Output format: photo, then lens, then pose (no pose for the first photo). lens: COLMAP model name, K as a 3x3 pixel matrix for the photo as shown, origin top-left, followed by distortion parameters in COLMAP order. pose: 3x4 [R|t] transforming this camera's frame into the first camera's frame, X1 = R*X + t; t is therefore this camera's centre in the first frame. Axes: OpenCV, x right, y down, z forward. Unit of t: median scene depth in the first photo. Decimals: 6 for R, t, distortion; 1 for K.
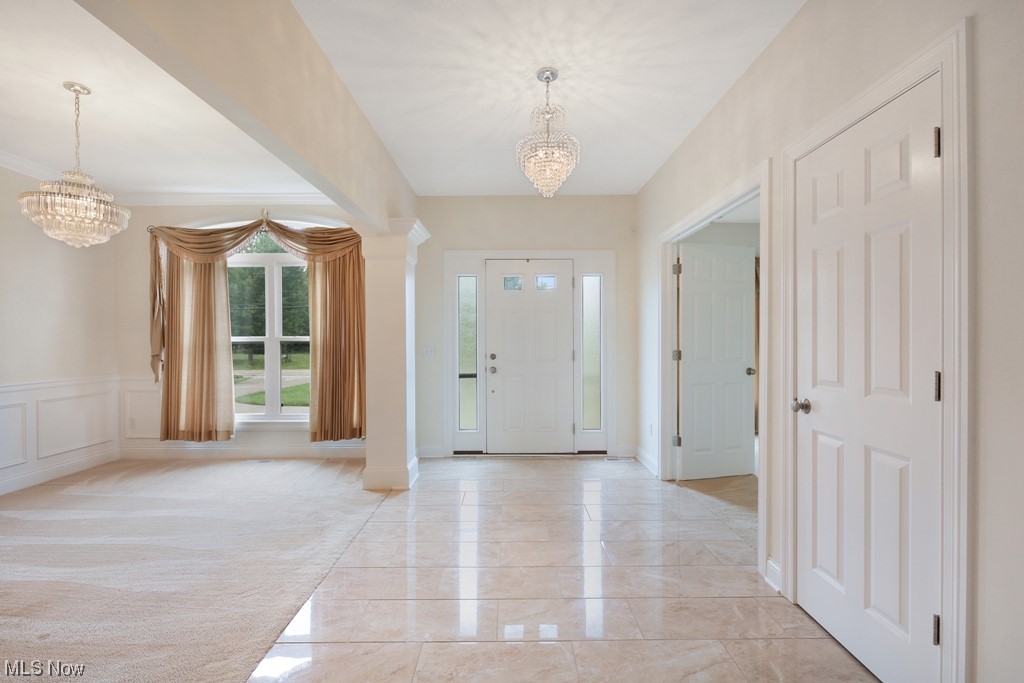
lens RADIAL K [[462.8, 0, 512.0], [0, 462.8, 341.5], [0, 0, 1]] dist [0.000833, 0.000064]
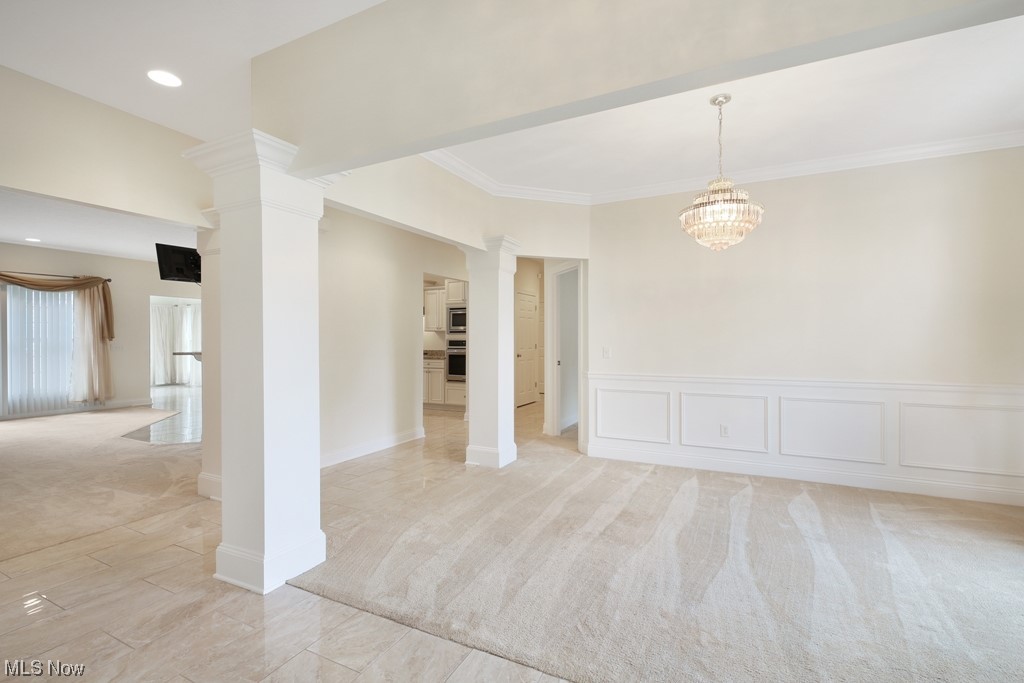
lens RADIAL K [[462.8, 0, 512.0], [0, 462.8, 341.5], [0, 0, 1]] dist [0.000833, 0.000064]
pose [[-0.453092, 0.013373, -0.891363, 0.213705], [0.000345, 0.999890, 0.014825, -0.011642], [0.891464, 0.006409, -0.453047, 1.006758]]
